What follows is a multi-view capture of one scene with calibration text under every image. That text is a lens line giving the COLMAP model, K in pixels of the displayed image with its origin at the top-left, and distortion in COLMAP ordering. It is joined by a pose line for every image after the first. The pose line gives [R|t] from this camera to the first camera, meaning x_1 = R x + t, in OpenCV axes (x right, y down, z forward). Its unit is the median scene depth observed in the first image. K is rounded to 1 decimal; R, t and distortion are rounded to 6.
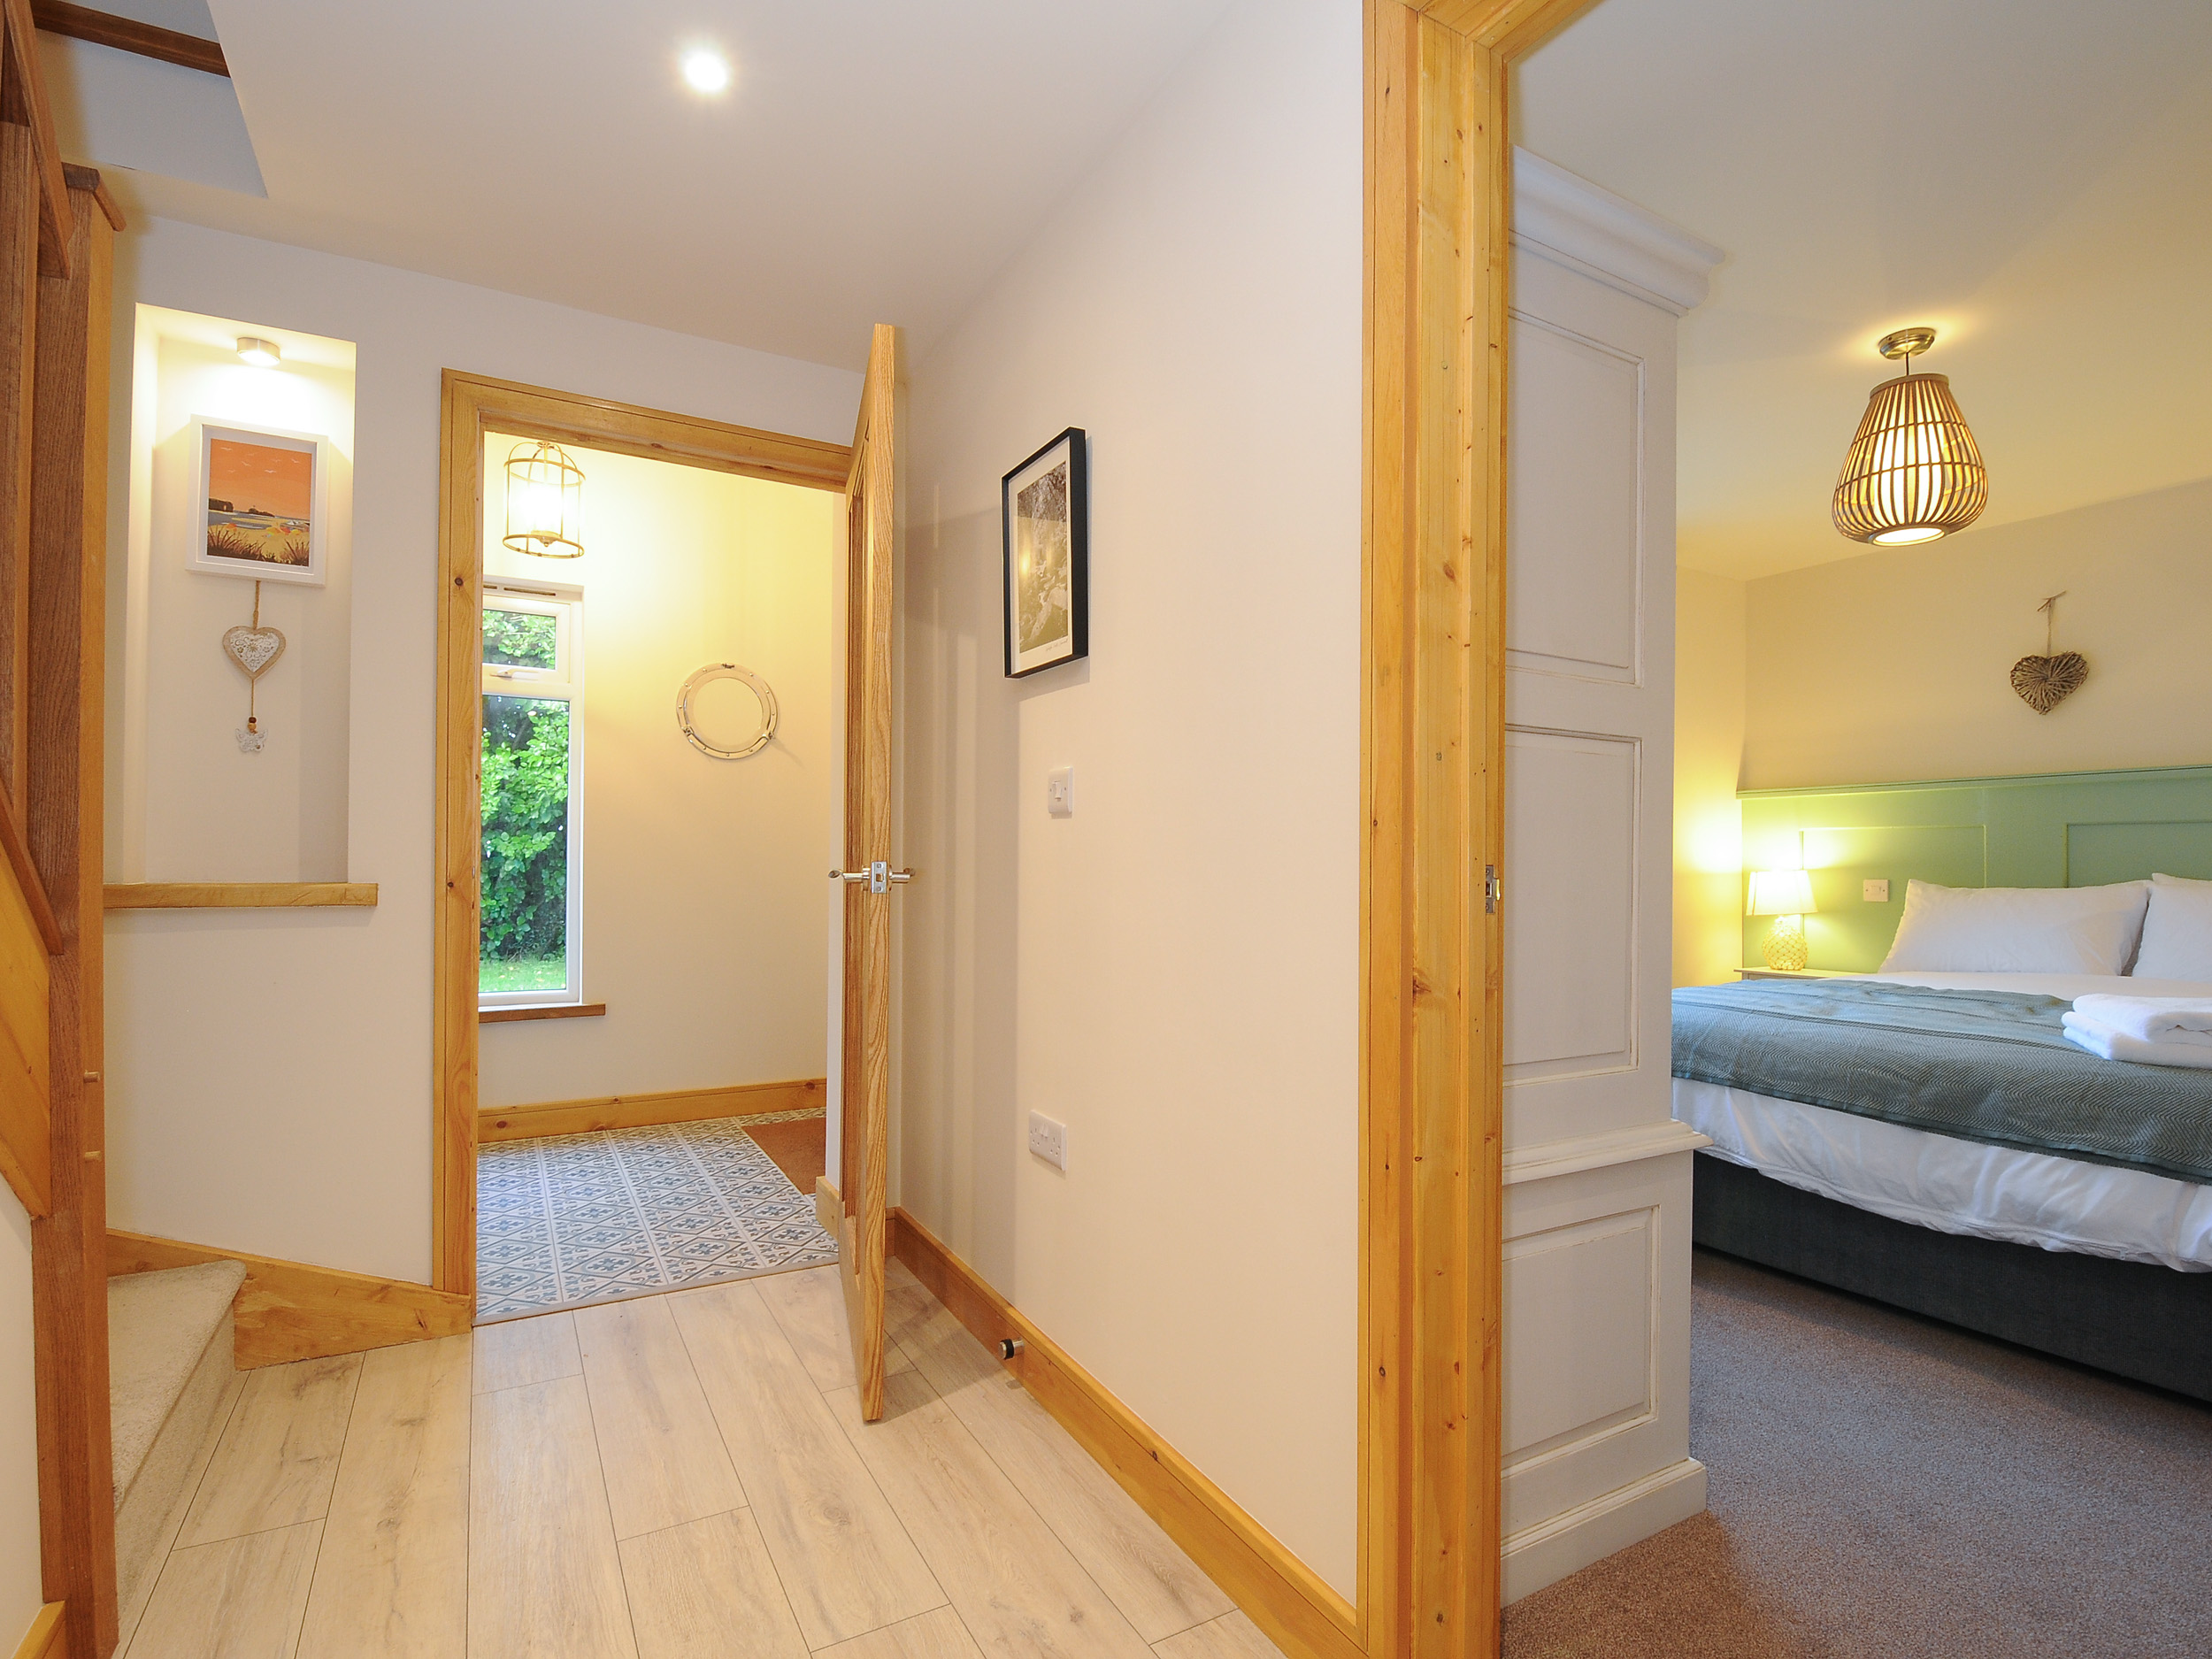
lens RADIAL K [[1080.9, 0, 1112.6], [0, 1080.9, 863.8], [0, 0, 1]] dist [0.020045, -0.022234]
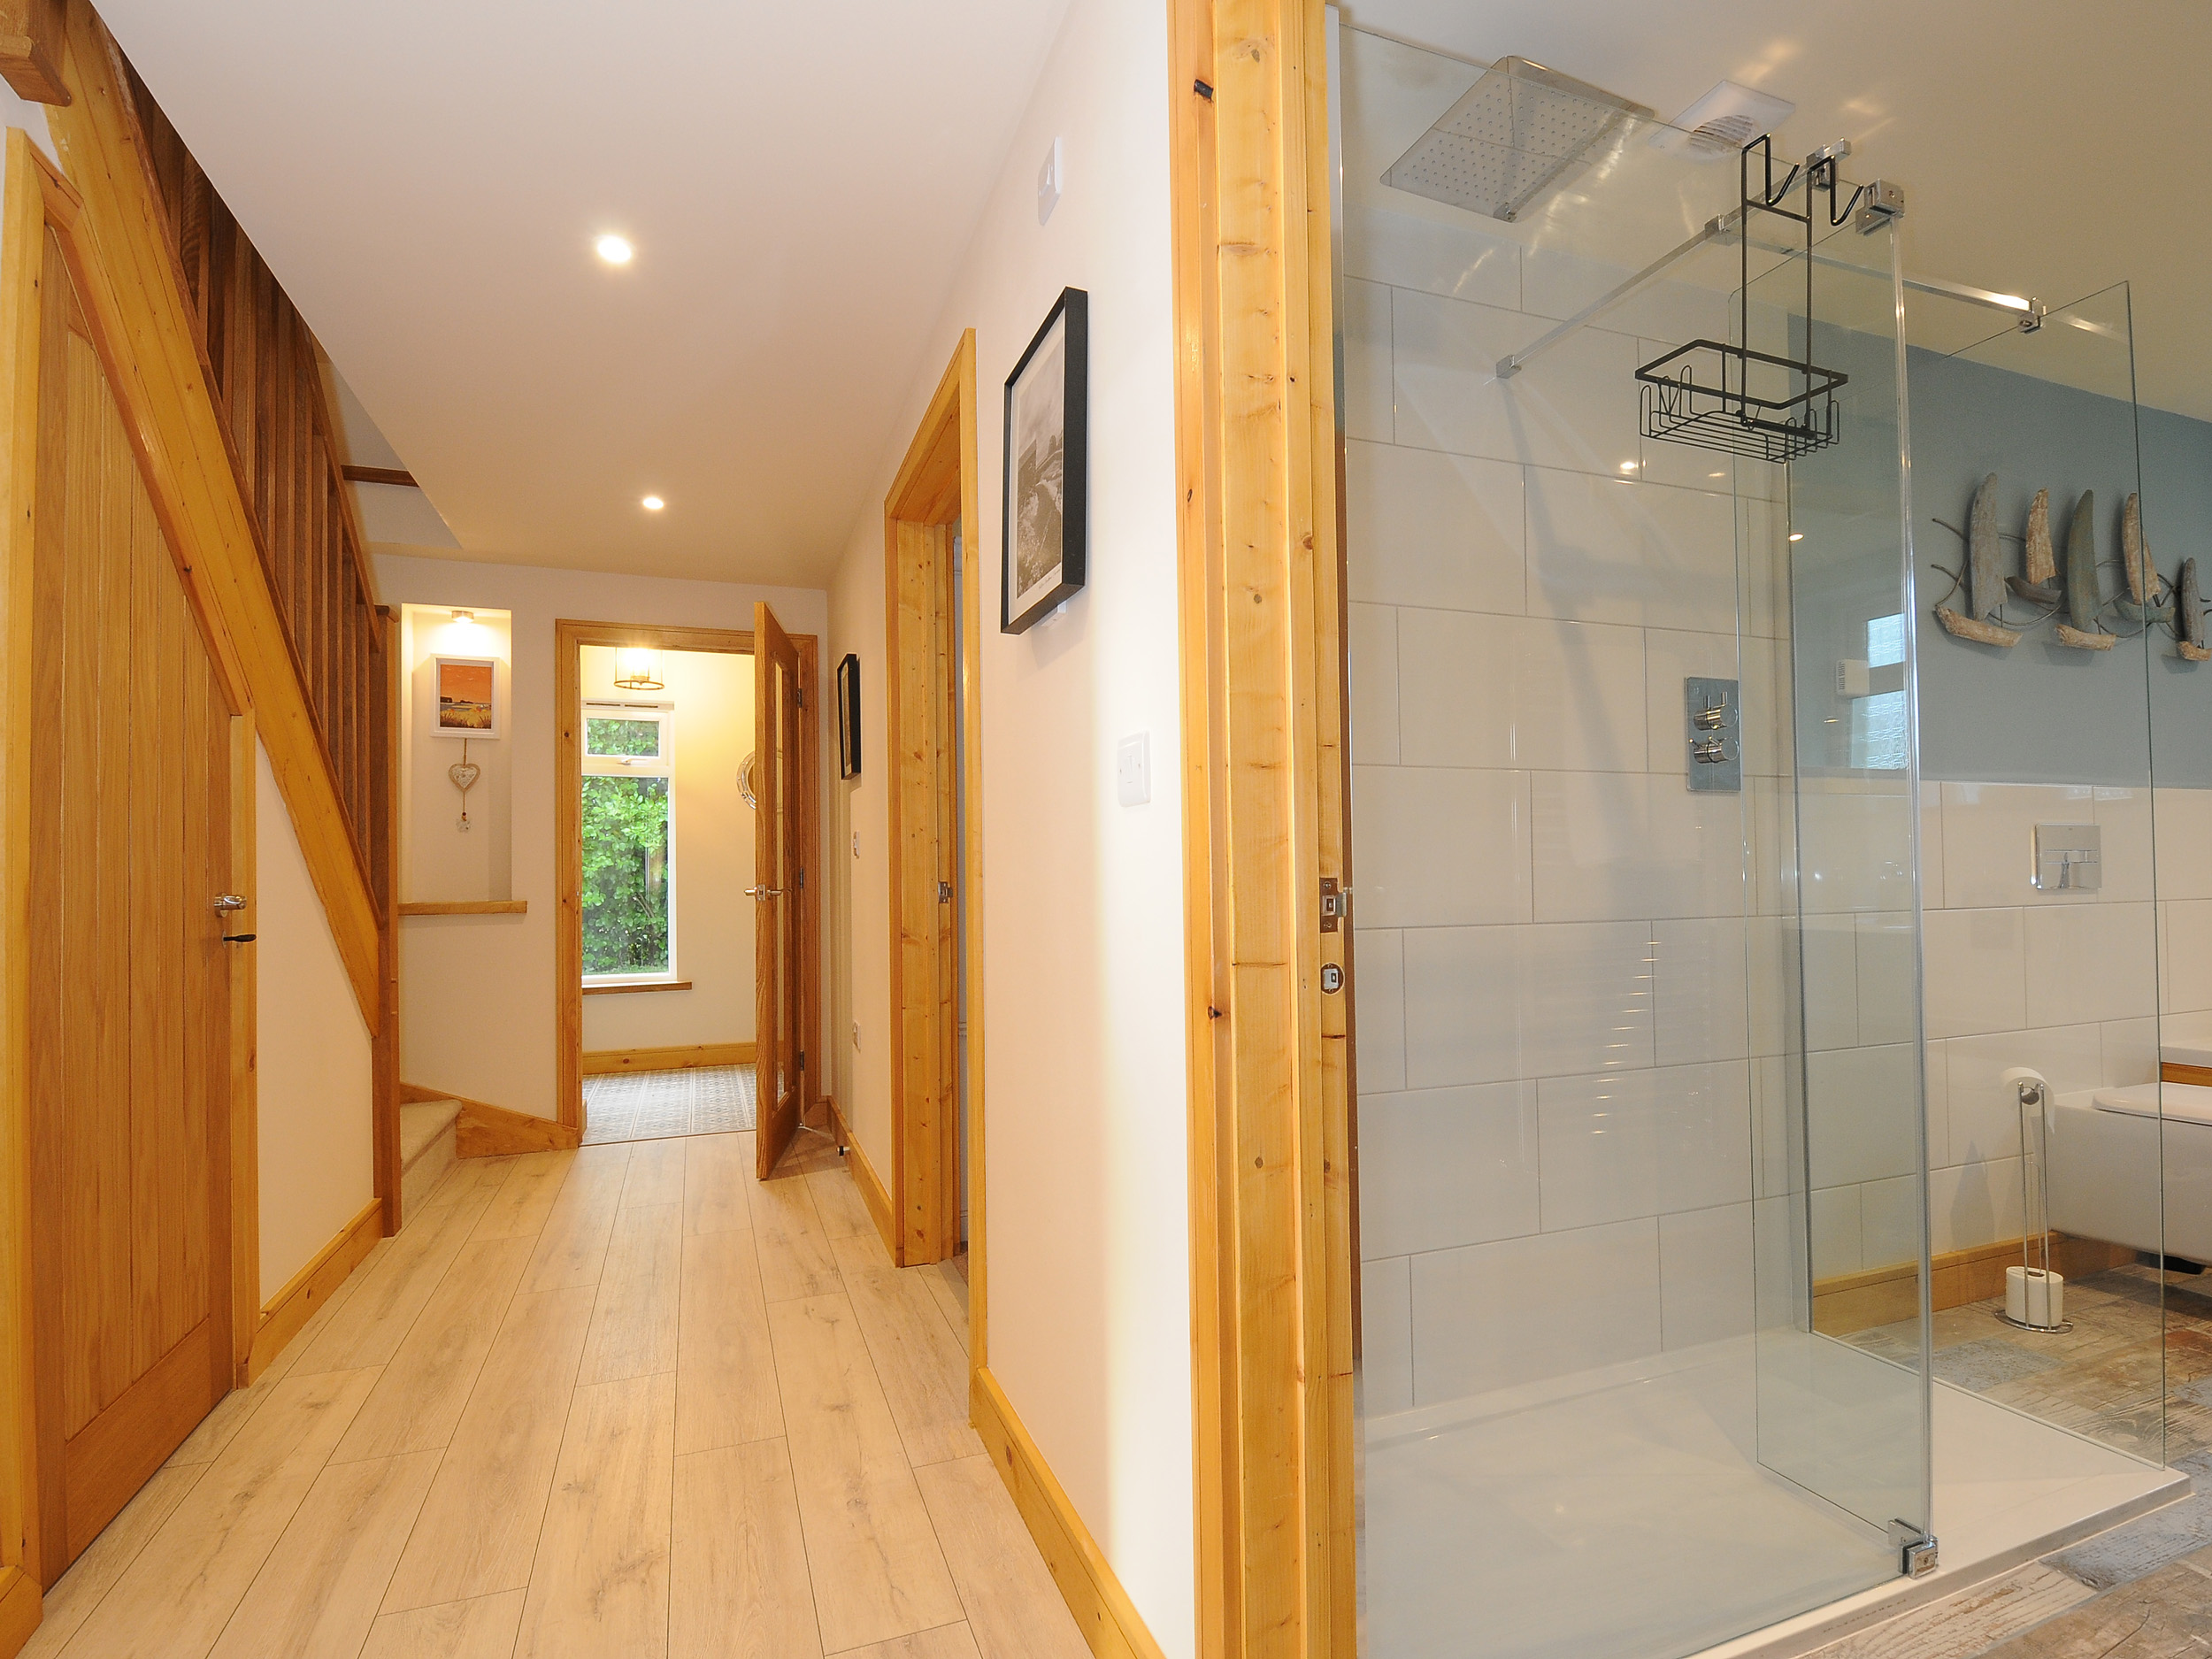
lens RADIAL K [[1079.9, 0, 1106.8], [0, 1079.9, 864.9], [0, 0, 1]] dist [0.027970, -0.012839]
pose [[0.987326, -0.022605, -0.157085, 0.586310], [0.020680, 0.999690, -0.013875, 0.002344], [0.157350, 0.010450, 0.987488, -0.668901]]
